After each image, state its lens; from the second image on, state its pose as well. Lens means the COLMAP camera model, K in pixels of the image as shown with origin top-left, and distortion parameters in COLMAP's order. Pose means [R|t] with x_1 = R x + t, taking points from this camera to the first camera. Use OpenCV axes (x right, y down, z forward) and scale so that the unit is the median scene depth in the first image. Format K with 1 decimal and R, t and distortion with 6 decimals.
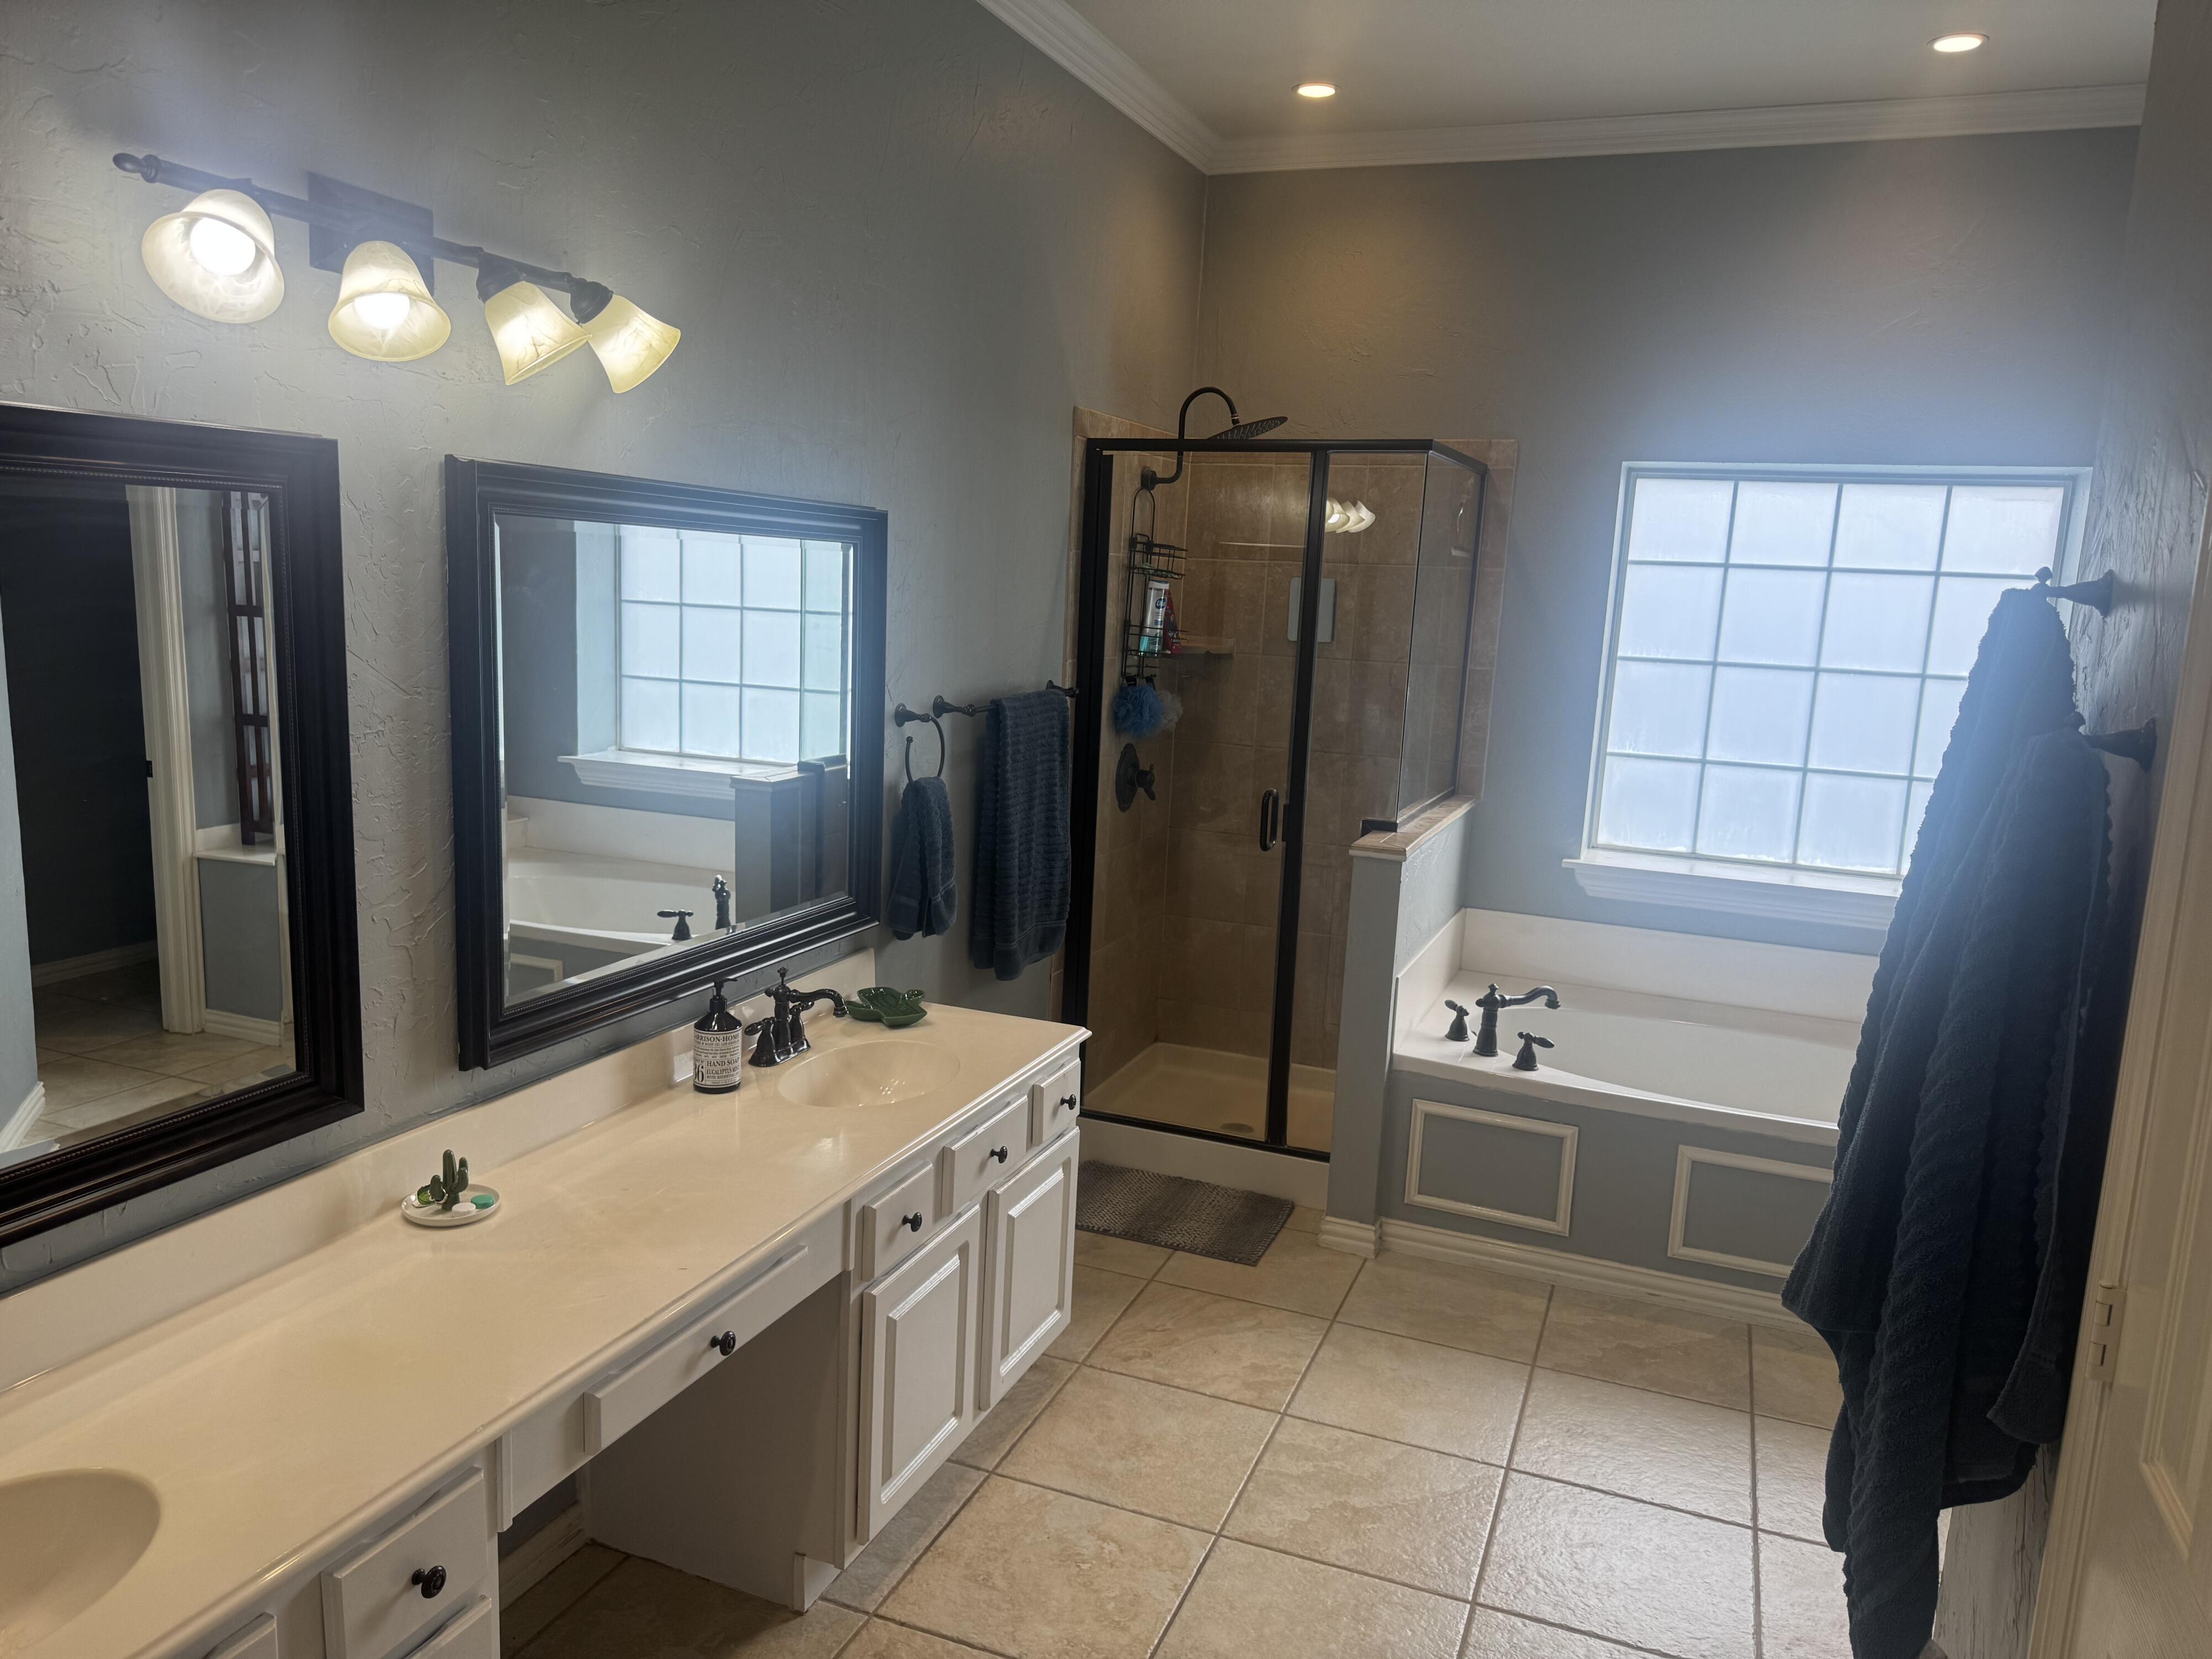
lens RADIAL K [[1545.3, 0, 1106.0], [0, 1545.3, 829.5], [0, 0, 1]] dist [0.153541, -0.194499]
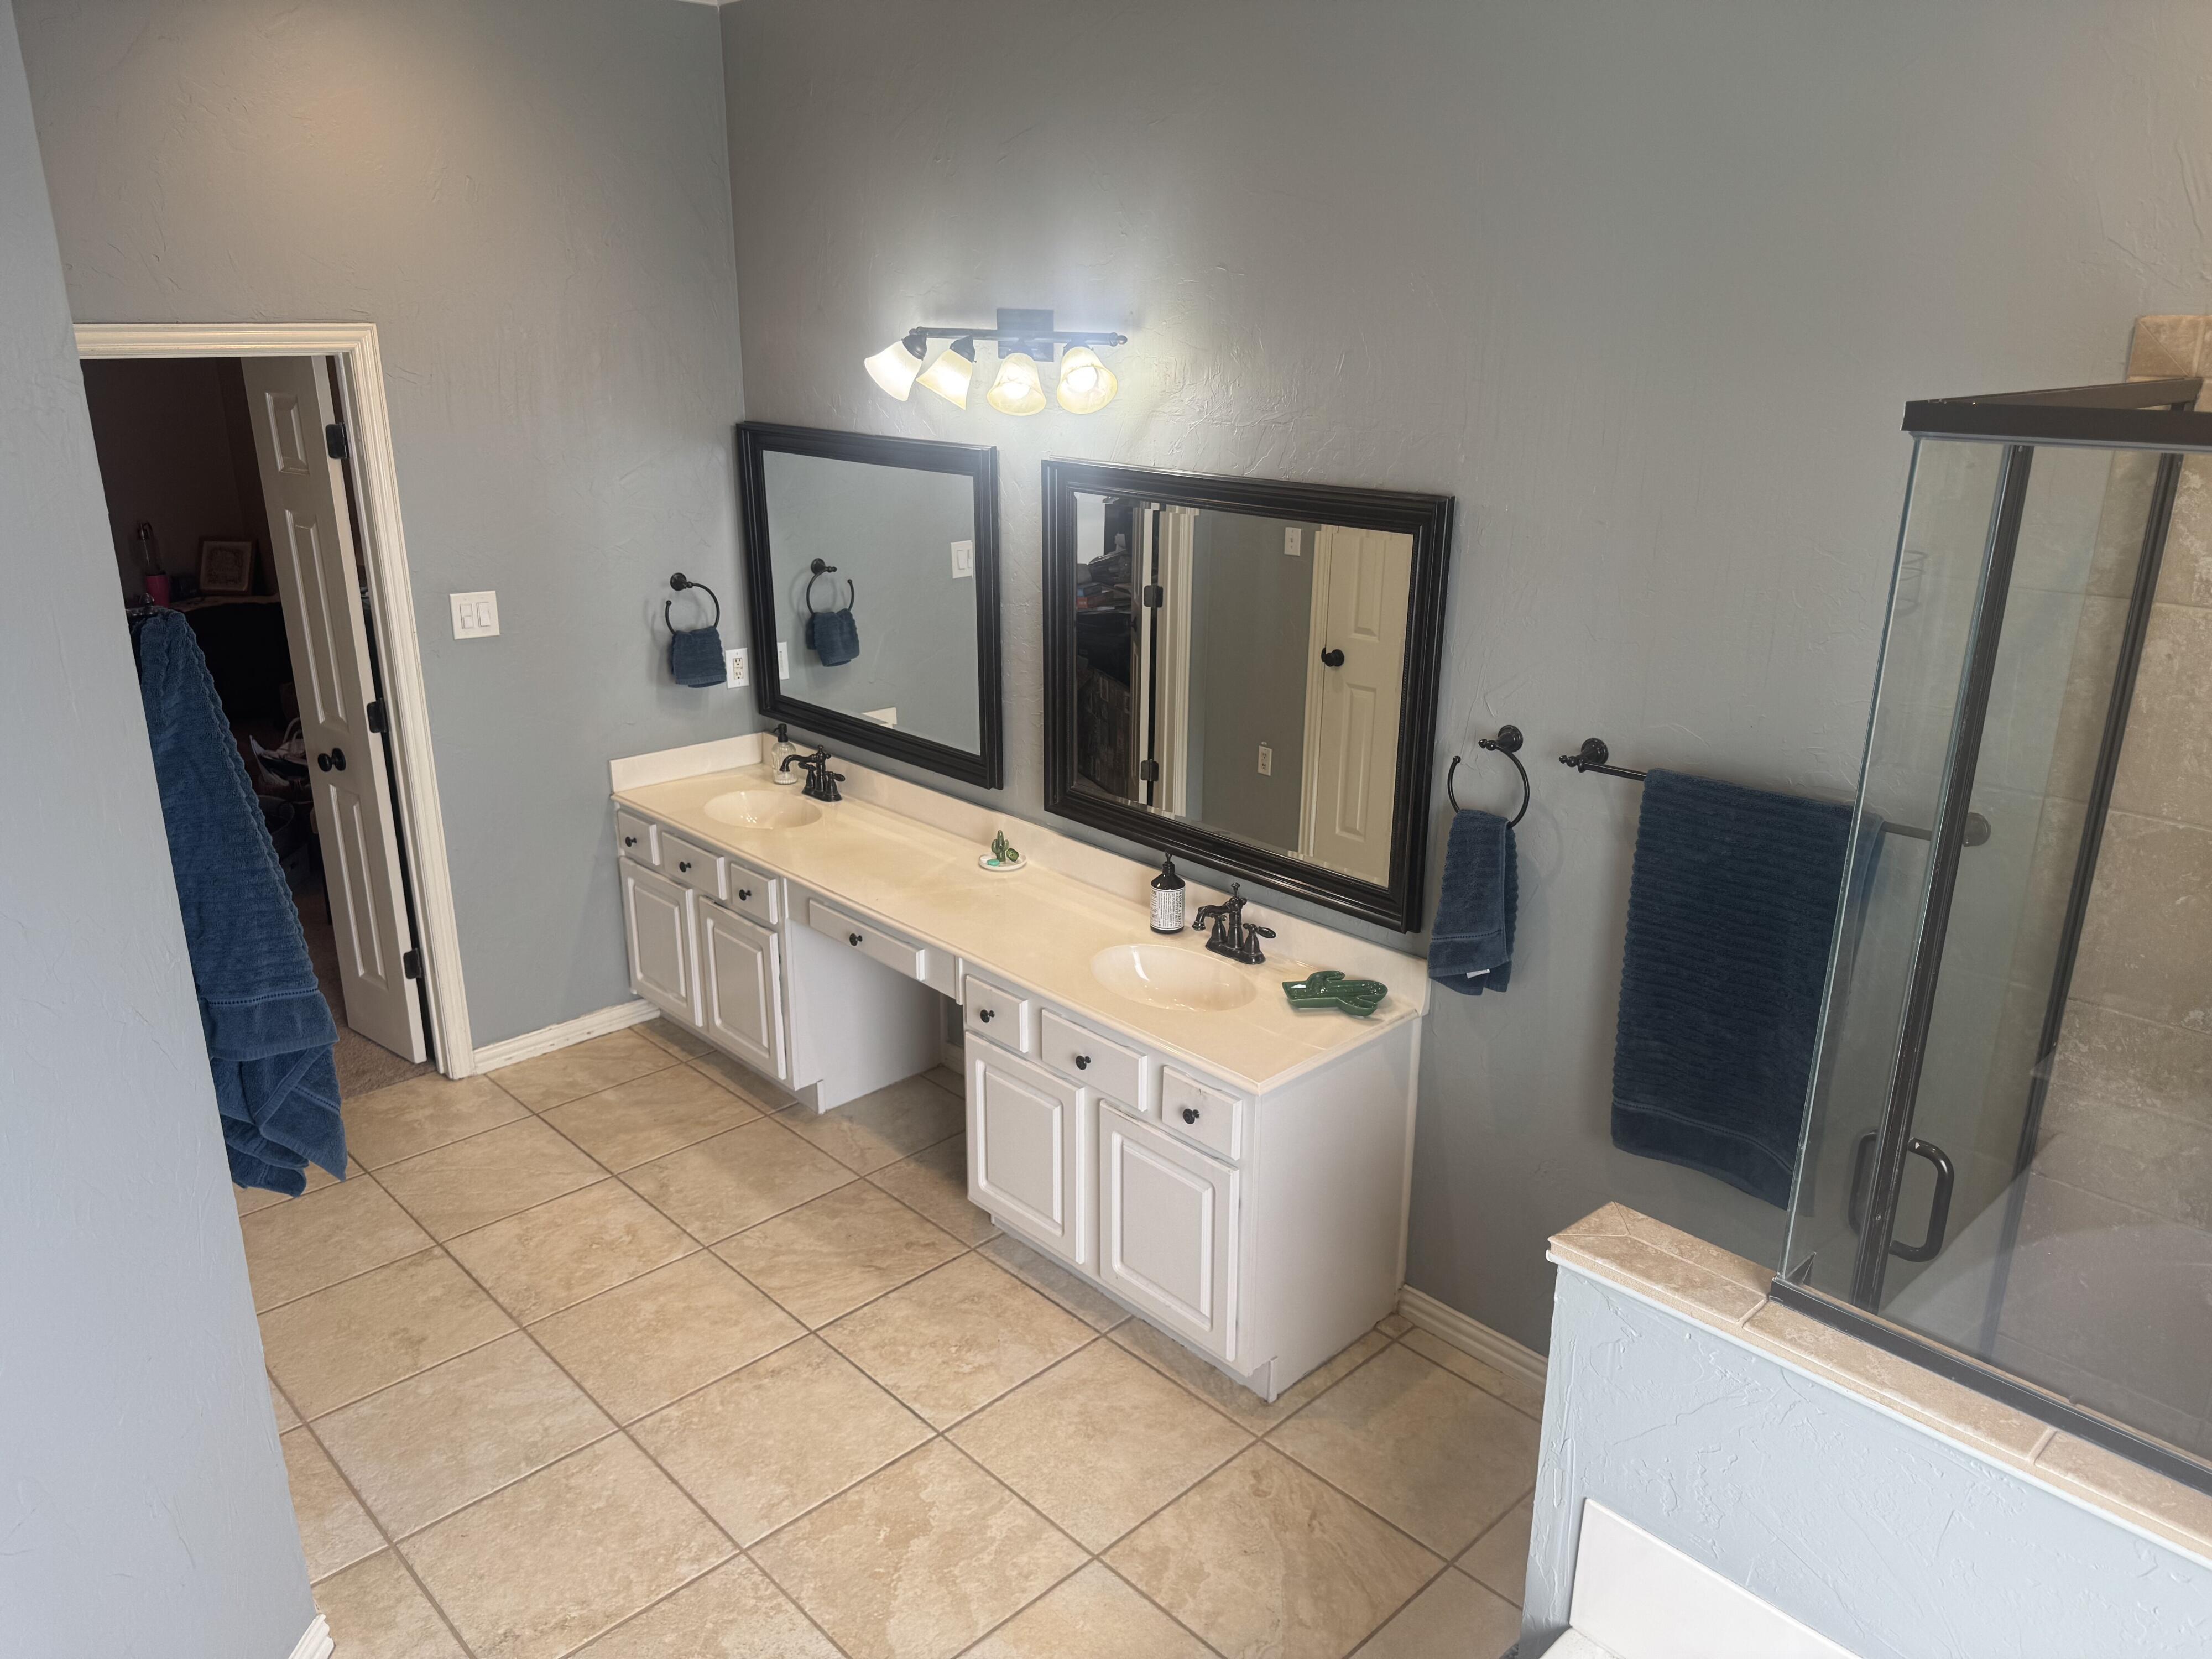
lens RADIAL K [[1545.3, 0, 1106.0], [0, 1545.3, 829.5], [0, 0, 1]] dist [0.153541, -0.194499]
pose [[-0.409007, 0.231339, -0.882721, 0.607757], [-0.176687, 0.928949, 0.325322, -0.220046], [0.895262, 0.289025, -0.339072, 0.916105]]
